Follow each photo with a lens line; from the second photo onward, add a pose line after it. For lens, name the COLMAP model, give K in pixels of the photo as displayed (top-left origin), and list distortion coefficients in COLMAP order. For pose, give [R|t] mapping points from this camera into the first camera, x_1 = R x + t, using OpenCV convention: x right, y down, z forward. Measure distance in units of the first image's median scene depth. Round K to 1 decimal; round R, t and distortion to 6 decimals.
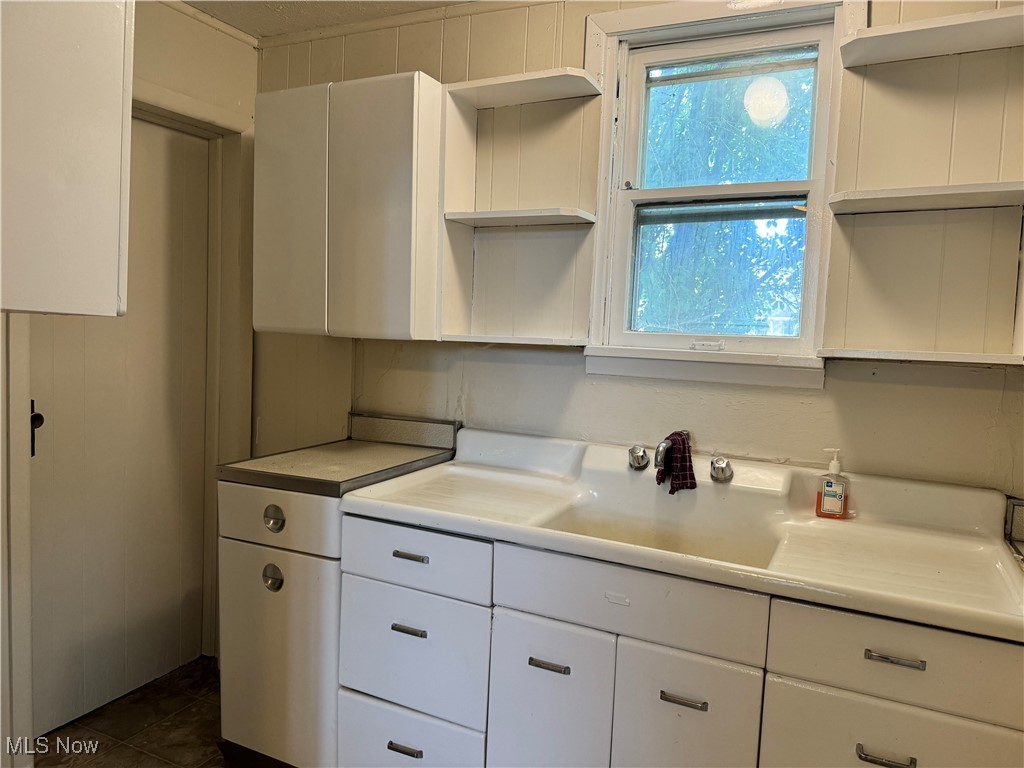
lens RADIAL K [[721.9, 0, 512.0], [0, 721.9, 384.0], [0, 0, 1]] dist [0.145803, -0.216422]
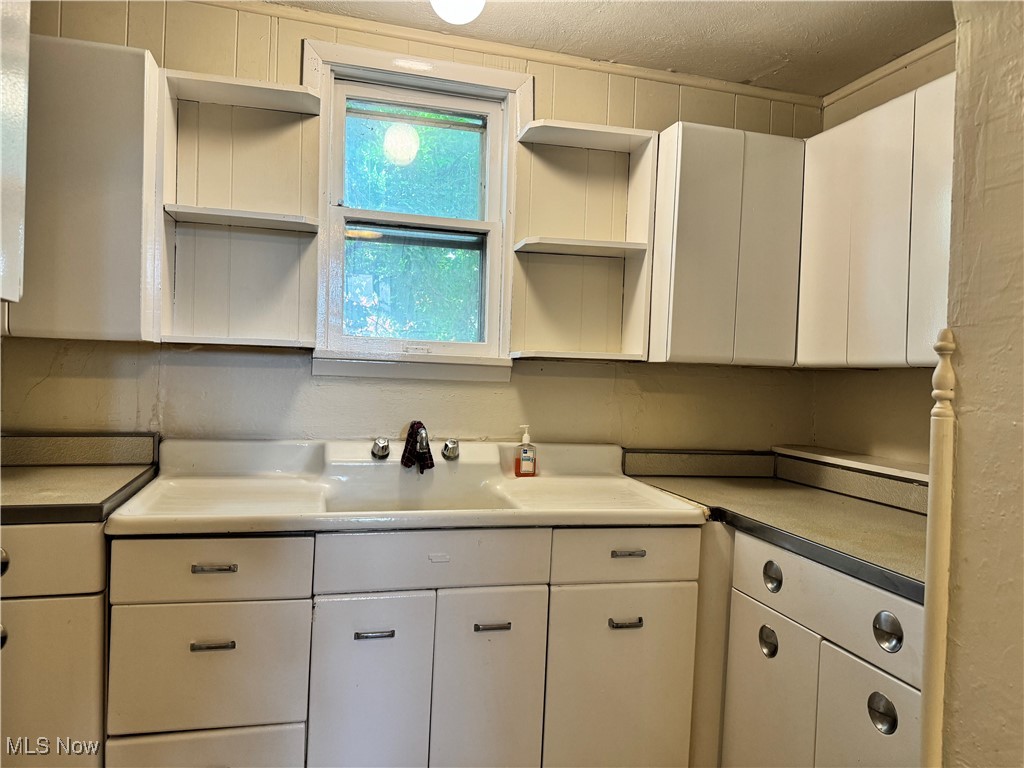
lens RADIAL K [[721.9, 0, 512.0], [0, 721.9, 384.0], [0, 0, 1]] dist [0.145803, -0.216422]
pose [[0.754199, -0.029196, 0.655997, -0.405951], [0.039244, 0.999229, -0.000647, 0.011298], [-0.655472, 0.026232, 0.754763, 0.013883]]
